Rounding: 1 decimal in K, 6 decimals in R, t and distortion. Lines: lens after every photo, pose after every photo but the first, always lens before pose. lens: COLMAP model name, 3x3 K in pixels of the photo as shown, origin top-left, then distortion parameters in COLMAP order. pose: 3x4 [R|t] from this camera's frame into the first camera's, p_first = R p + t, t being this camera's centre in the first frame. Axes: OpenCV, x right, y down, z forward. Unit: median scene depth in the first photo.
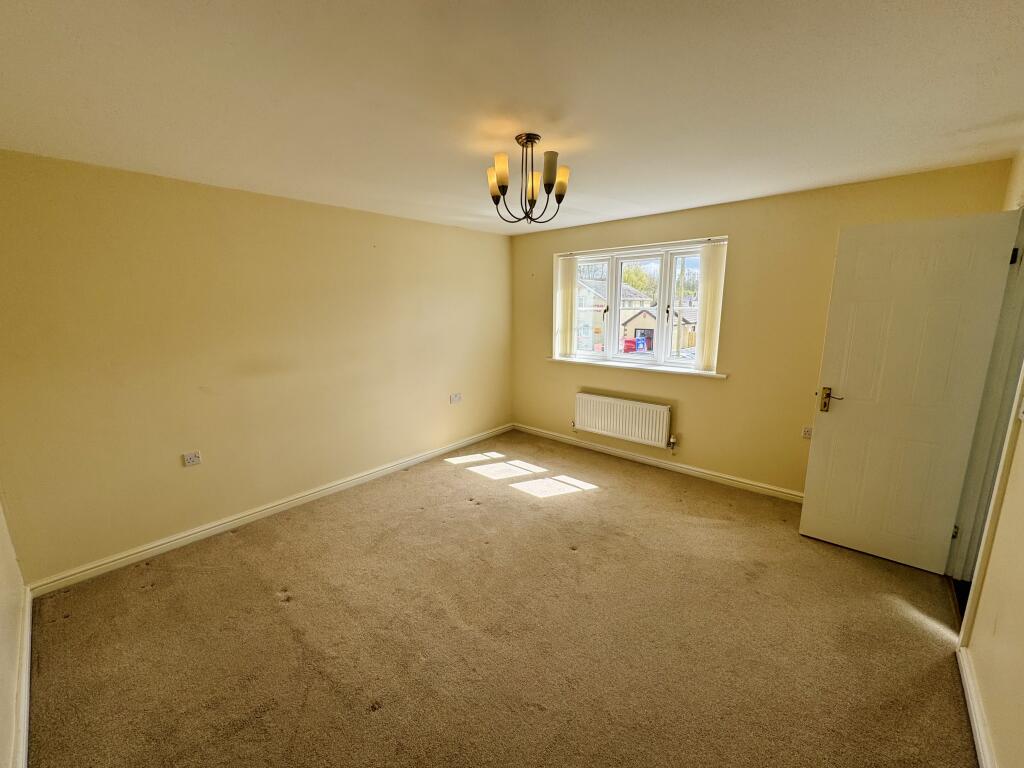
lens RADIAL K [[406.2, 0, 512.0], [0, 406.2, 384.0], [0, 0, 1]] dist [-0.000329, -0.000038]
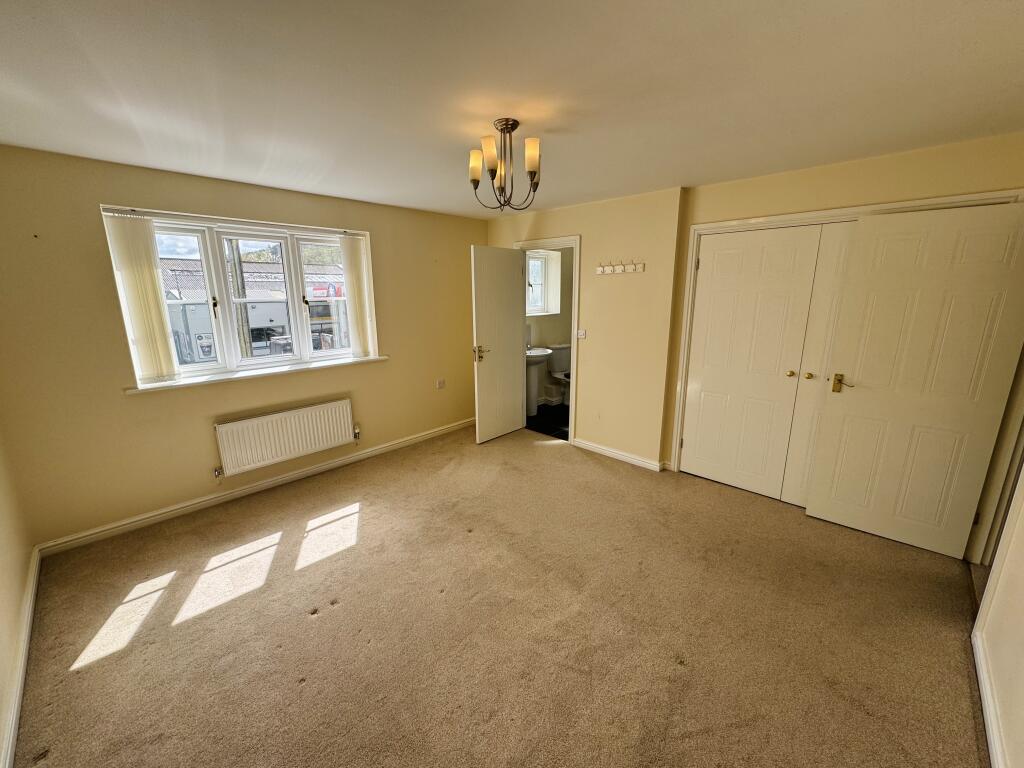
lens RADIAL K [[413.4, 0, 512.0], [0, 413.4, 384.0], [0, 0, 1]] dist [0.000840, 0.000145]
pose [[0.039574, -0.215912, 0.975611, -0.560480], [0.197259, 0.958849, 0.204201, -0.104830], [-0.979552, 0.184367, 0.080536, 0.522688]]
